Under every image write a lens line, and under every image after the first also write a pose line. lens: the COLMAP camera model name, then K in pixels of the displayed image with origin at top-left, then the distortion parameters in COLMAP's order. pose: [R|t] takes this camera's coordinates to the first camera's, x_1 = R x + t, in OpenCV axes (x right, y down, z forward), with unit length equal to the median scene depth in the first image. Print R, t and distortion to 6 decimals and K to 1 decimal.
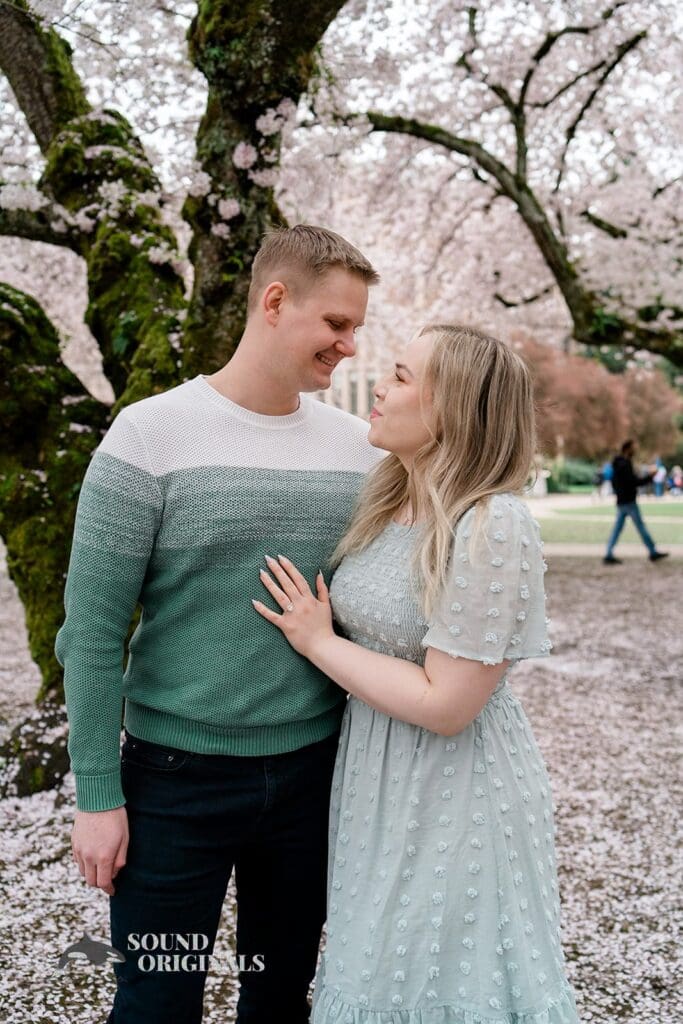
lens RADIAL K [[1057.1, 0, 338.5], [0, 1057.1, 517.4], [0, 0, 1]] dist [0.019915, -0.016477]
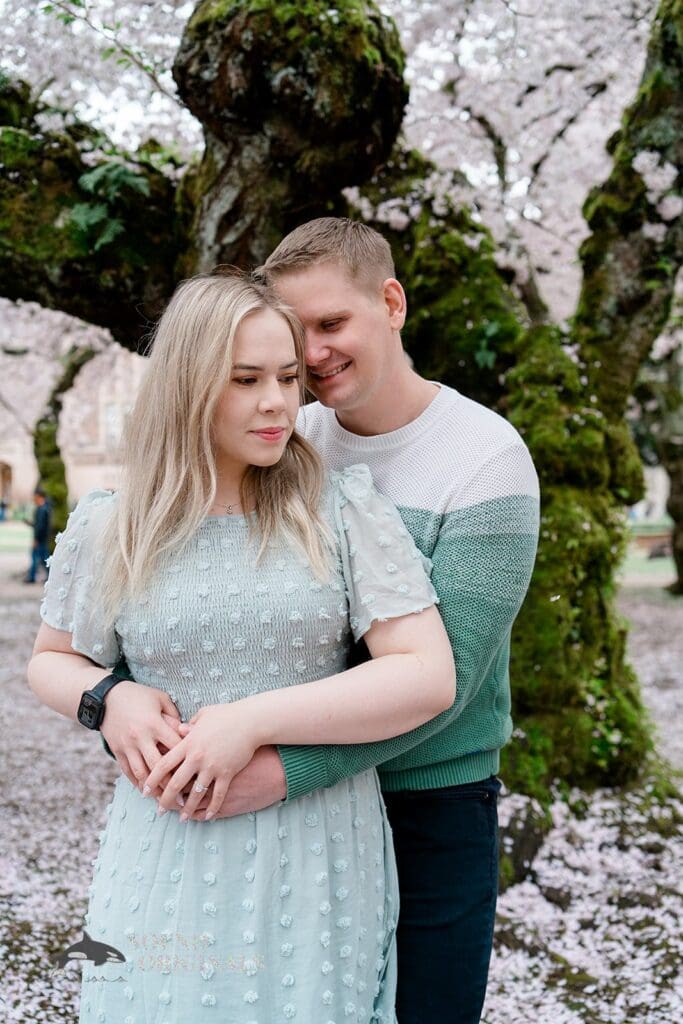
lens RADIAL K [[1057.1, 0, 338.5], [0, 1057.1, 517.4], [0, 0, 1]] dist [0.019915, -0.016477]
pose [[0.978352, -0.005018, 0.206888, -0.514034], [0.011281, 0.999513, -0.029099, -0.007585], [-0.206641, 0.030803, 0.977932, 0.176927]]
